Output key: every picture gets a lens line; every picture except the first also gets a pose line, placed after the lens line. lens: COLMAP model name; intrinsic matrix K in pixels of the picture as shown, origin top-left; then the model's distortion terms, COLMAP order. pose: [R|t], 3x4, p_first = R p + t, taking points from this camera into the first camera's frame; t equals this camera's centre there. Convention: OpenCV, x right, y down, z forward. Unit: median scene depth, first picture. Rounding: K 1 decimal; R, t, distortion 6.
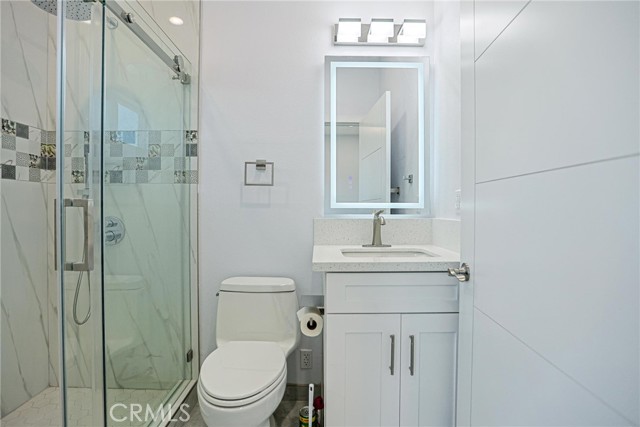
lens RADIAL K [[317.7, 0, 318.5], [0, 317.7, 211.7], [0, 0, 1]] dist [-0.055391, 0.018593]
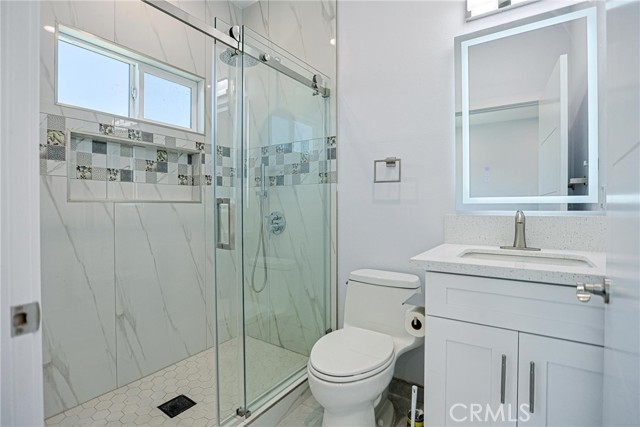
lens RADIAL K [[312.4, 0, 318.5], [0, 312.4, 209.9], [0, 0, 1]] dist [-0.058873, 0.016743]
pose [[0.821520, 0.001398, -0.570179, 0.203596], [-0.000302, 0.999998, 0.002016, 0.005274], [0.570180, -0.001484, 0.821518, 0.043438]]
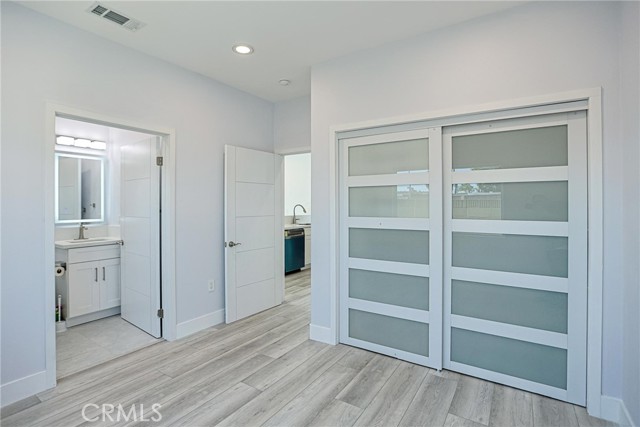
lens RADIAL K [[312.4, 0, 318.5], [0, 312.4, 209.9], [0, 0, 1]] dist [-0.058873, 0.016743]
pose [[0.547533, -0.009910, 0.836725, -0.685640], [0.005206, 0.999951, 0.008436, -0.107208], [-0.836768, -0.000263, 0.547558, -1.571142]]
